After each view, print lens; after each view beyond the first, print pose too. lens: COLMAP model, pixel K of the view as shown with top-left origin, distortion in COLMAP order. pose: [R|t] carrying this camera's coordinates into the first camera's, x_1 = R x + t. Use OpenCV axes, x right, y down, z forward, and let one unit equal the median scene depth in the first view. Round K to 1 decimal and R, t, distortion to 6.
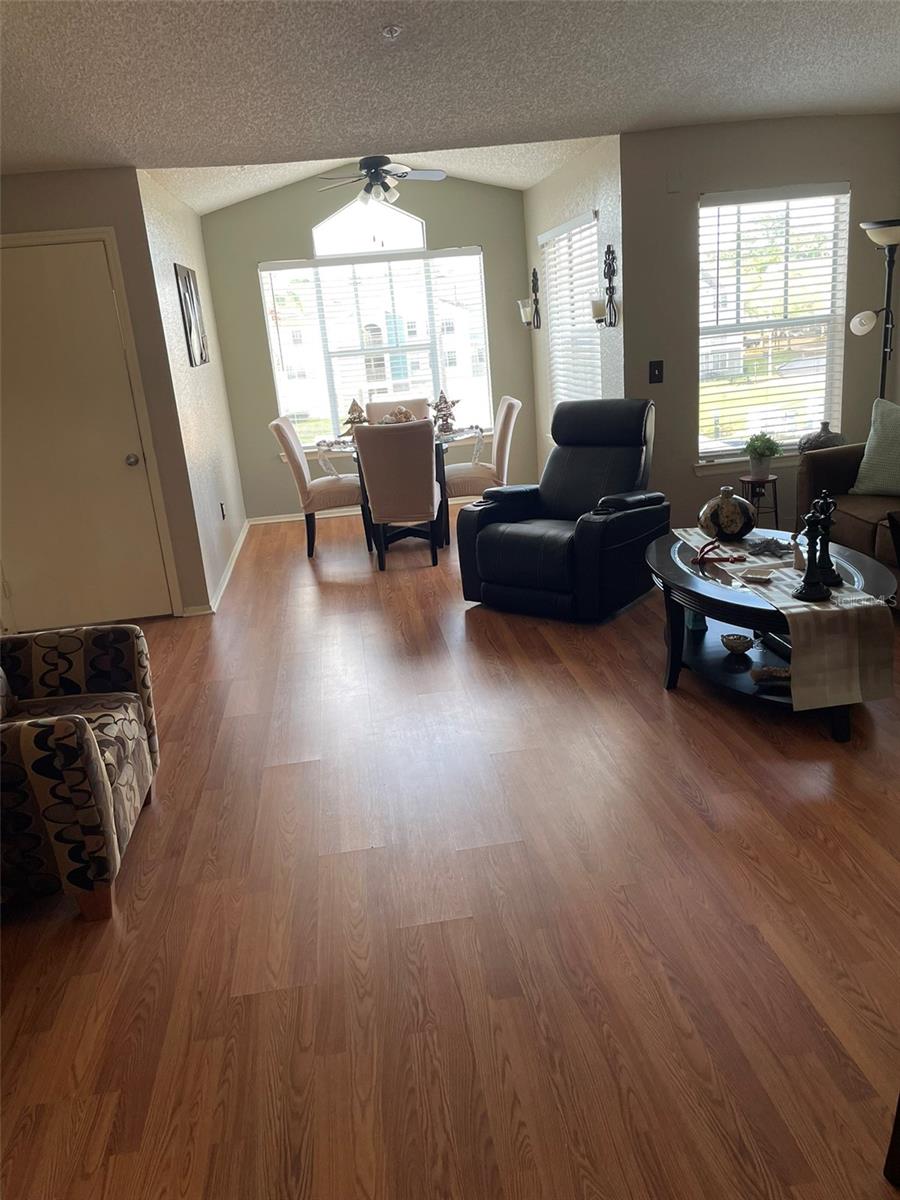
lens RADIAL K [[914.6, 0, 453.3], [0, 914.6, 597.6], [0, 0, 1]] dist [0.098569, -0.139179]
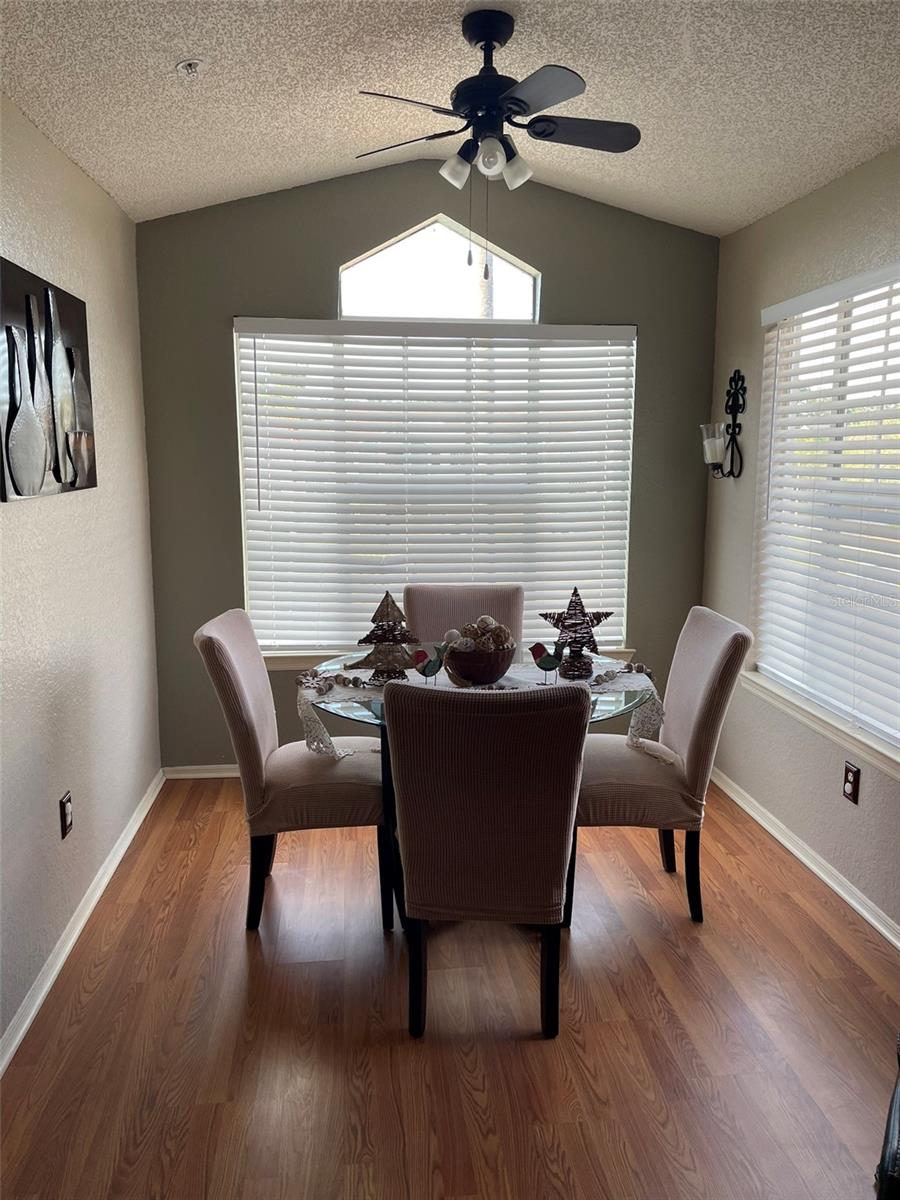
lens RADIAL K [[914.6, 0, 453.3], [0, 914.6, 597.6], [0, 0, 1]] dist [0.098569, -0.139179]
pose [[0.996047, 0.088164, -0.010820, -0.066984], [-0.088818, 0.986967, -0.134189, -0.148715], [-0.001152, 0.134620, 0.990897, 0.523221]]
